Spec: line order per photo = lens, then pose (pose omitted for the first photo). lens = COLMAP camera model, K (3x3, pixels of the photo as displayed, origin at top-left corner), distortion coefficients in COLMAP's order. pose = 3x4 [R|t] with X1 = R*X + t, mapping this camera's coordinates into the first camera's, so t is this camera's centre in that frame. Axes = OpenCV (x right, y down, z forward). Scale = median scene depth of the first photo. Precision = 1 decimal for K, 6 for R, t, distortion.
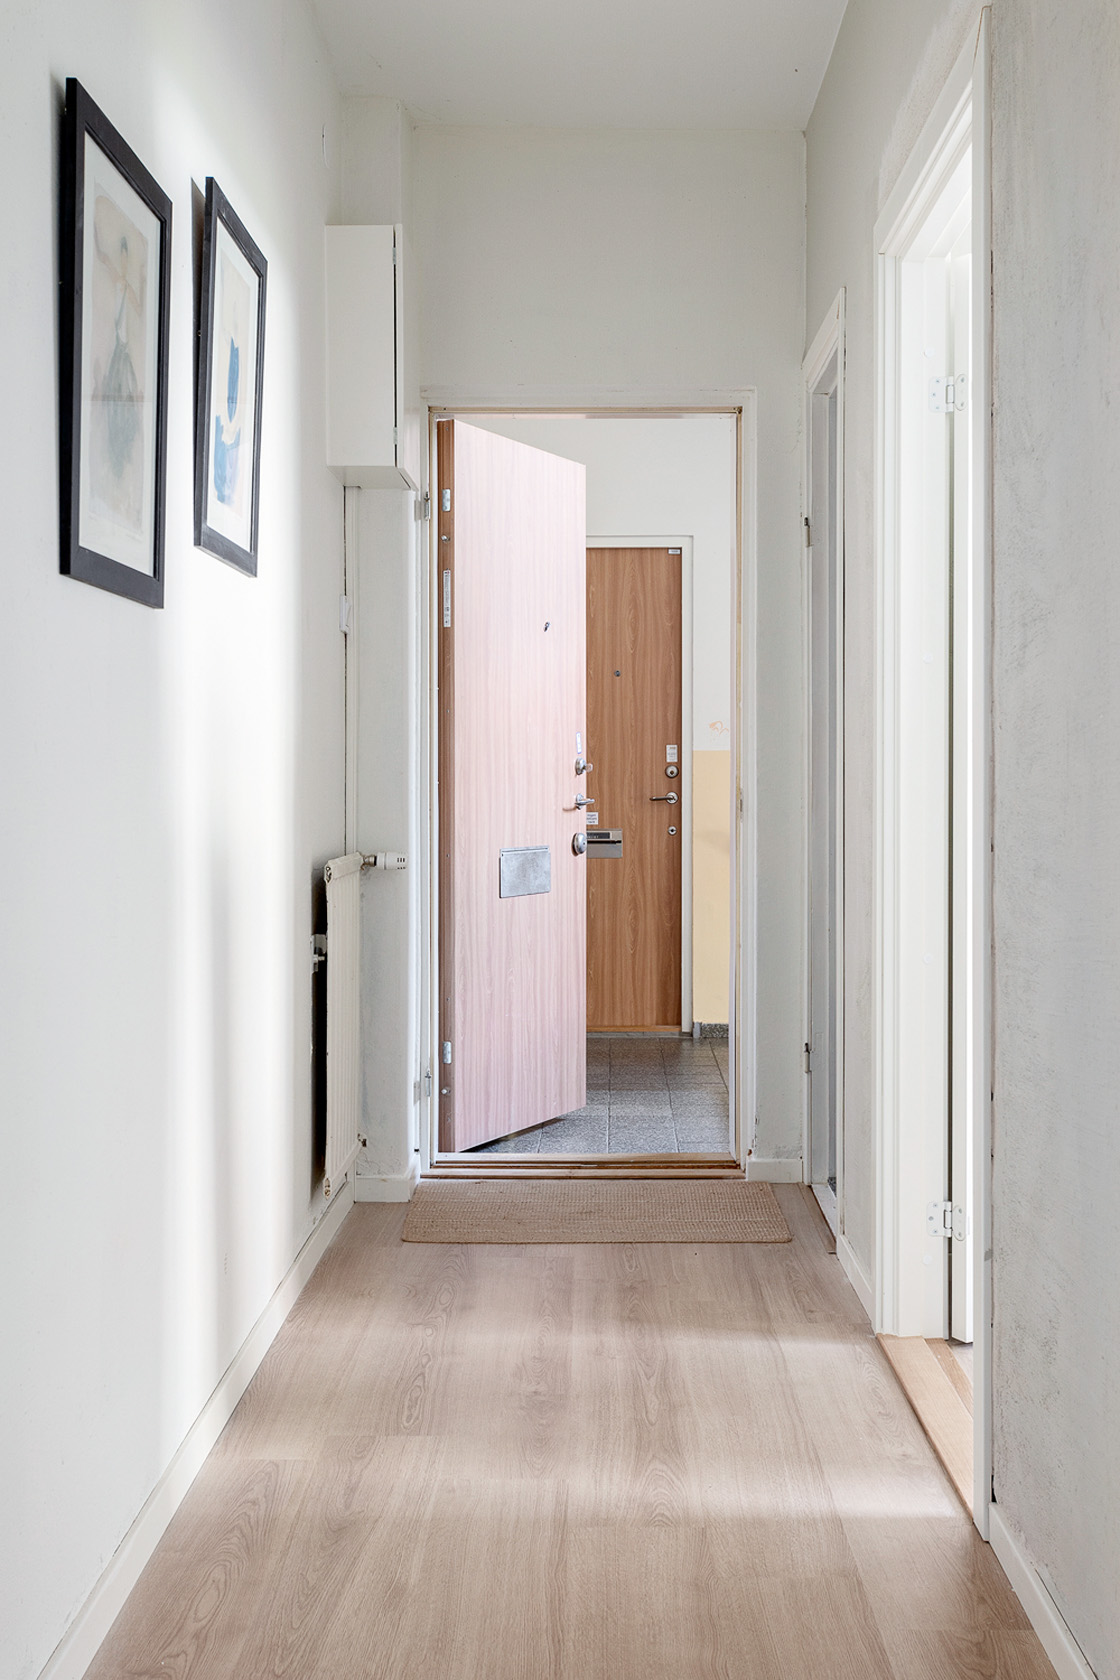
lens RADIAL K [[1929.7, 0, 560.7], [0, 1929.7, 838.1], [0, 0, 1]] dist [-0.014696, 0.000000]
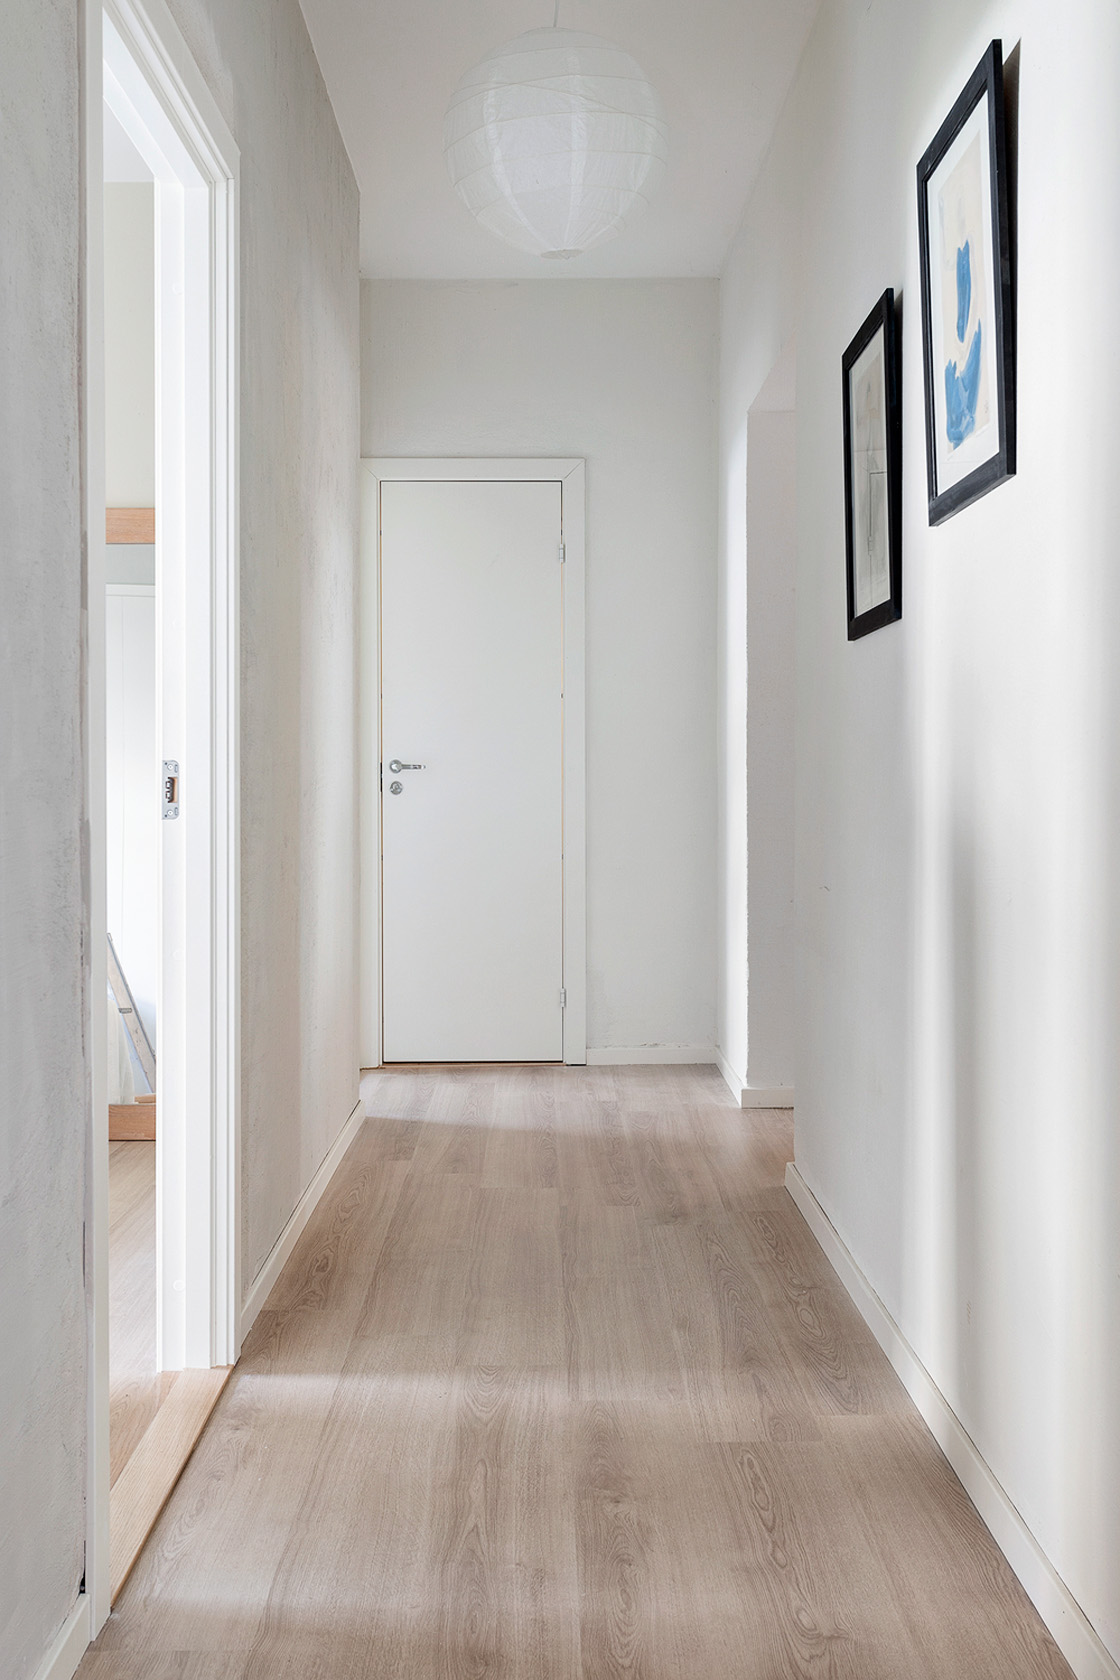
lens RADIAL K [[1737.2, 0, 561.8], [0, 1737.2, 836.3], [0, 0, 1]] dist [0.011974, 0.000000]
pose [[-0.999617, 0.002053, -0.027600, 0.033332], [0.000231, 0.997829, 0.065857, -0.048362], [0.027675, 0.065825, -0.997447, 1.892878]]
